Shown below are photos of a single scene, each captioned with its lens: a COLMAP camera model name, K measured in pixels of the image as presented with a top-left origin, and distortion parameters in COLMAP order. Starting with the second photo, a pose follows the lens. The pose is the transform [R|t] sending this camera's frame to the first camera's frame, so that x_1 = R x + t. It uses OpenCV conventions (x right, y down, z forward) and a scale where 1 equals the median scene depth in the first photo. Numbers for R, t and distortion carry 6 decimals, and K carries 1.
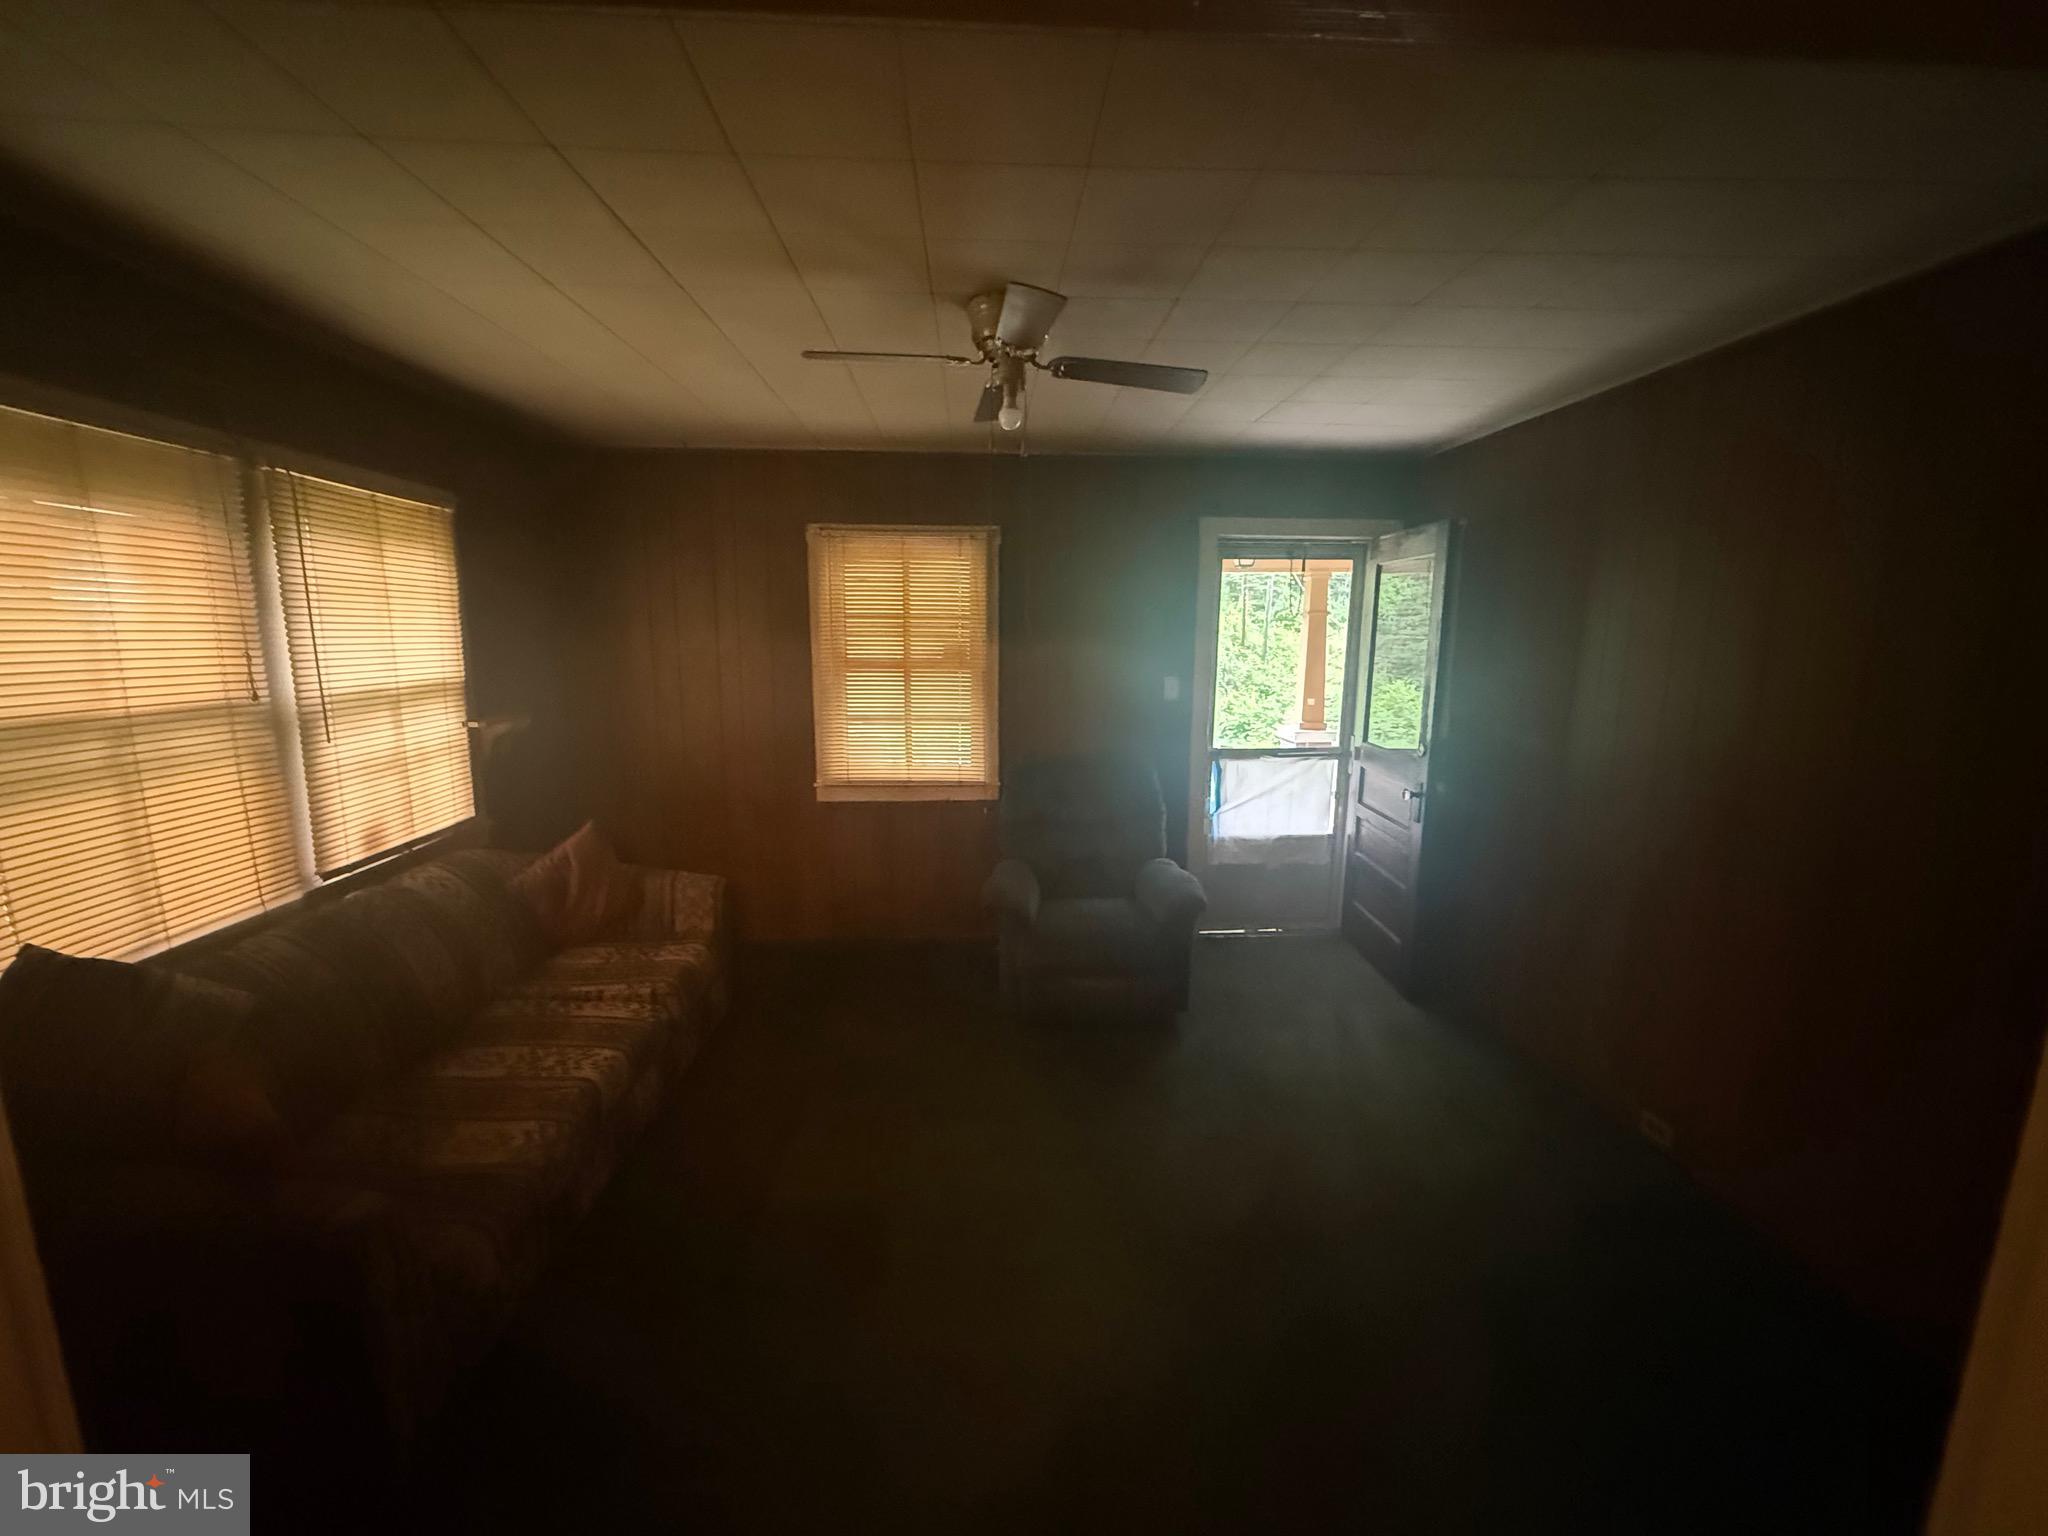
lens RADIAL K [[820.0, 0, 1015.1], [0, 820.0, 778.8], [0, 0, 1]] dist [0.012735, 0.000110]
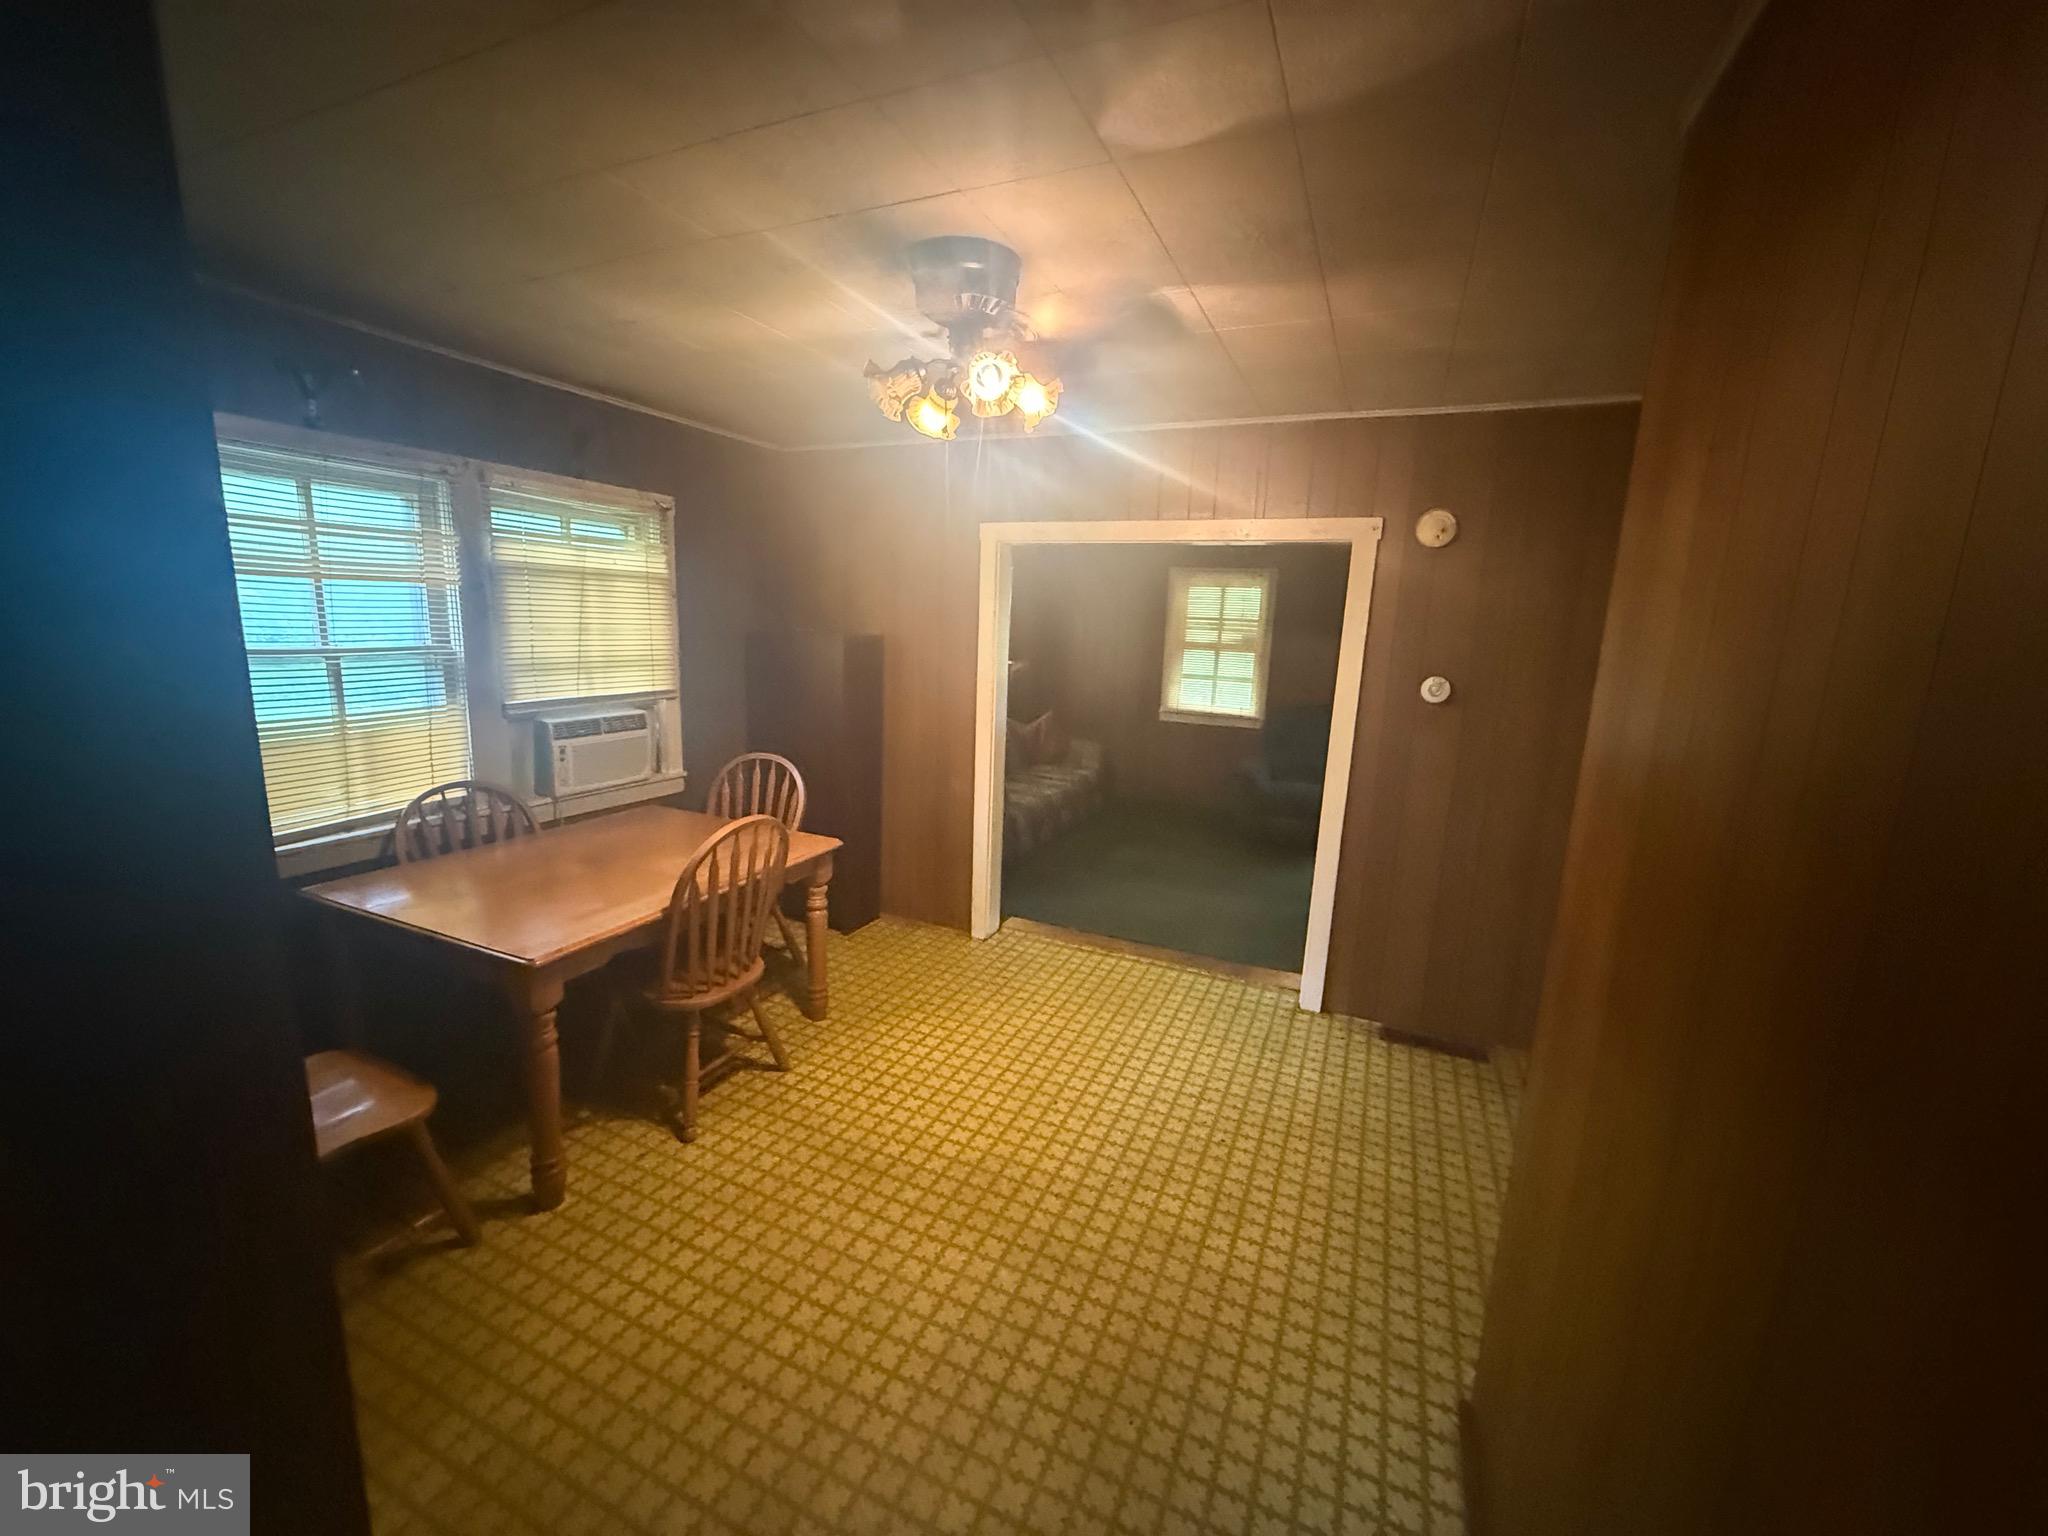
lens RADIAL K [[820.0, 0, 1023.1], [0, 820.0, 765.7], [0, 0, 1]] dist [0.012735, 0.000110]
pose [[0.888794, 0.108380, -0.445307, 0.305506], [-0.112369, 0.993512, 0.017523, 0.128957], [0.444317, 0.034464, 0.895206, -0.741577]]
